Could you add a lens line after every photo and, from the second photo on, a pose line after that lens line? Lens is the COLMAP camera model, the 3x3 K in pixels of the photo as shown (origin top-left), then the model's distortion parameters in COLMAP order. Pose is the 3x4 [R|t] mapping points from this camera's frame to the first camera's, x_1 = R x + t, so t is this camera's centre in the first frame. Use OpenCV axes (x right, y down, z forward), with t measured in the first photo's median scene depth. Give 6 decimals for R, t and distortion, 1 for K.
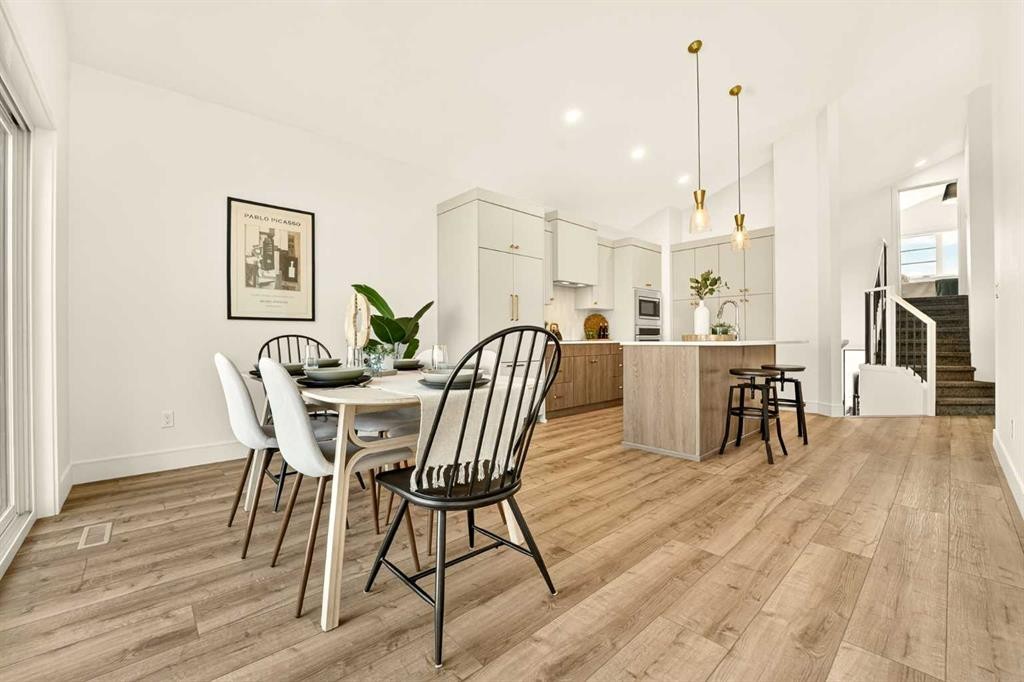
lens RADIAL K [[423.1, 0, 506.4], [0, 423.1, 341.6], [0, 0, 1]] dist [-0.018537, -0.002593]
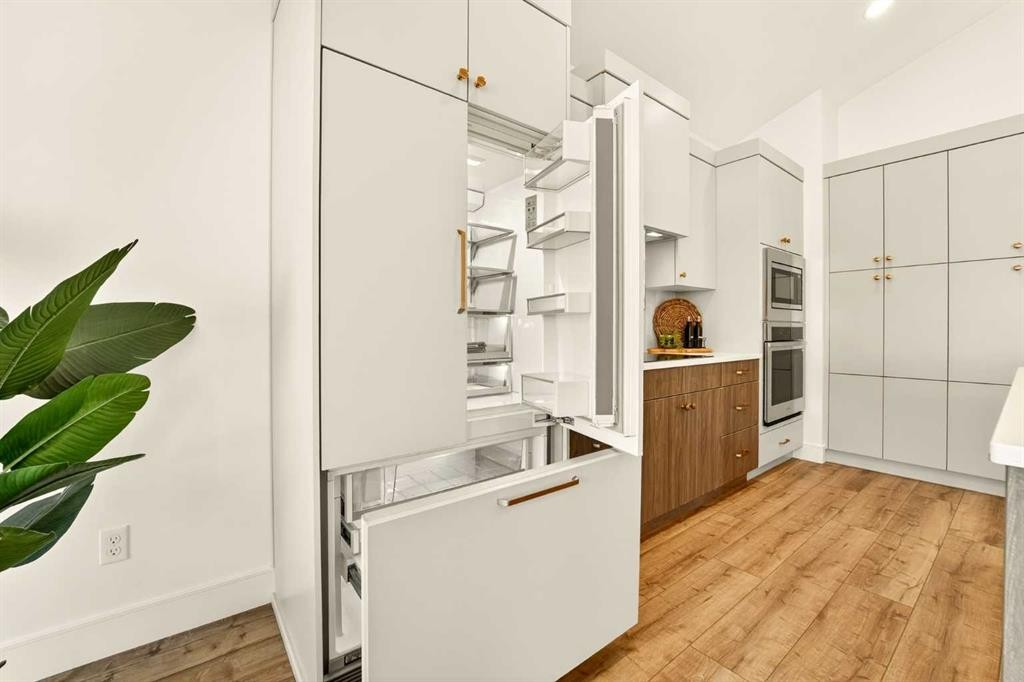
lens RADIAL K [[423.1, 0, 506.1], [0, 423.1, 330.6], [0, 0, 1]] dist [-0.018537, -0.002593]
pose [[0.996382, 0.008666, -0.084543, 0.085388], [-0.008412, 0.999959, 0.003363, -0.045001], [0.084569, -0.002639, 0.996414, 0.815474]]
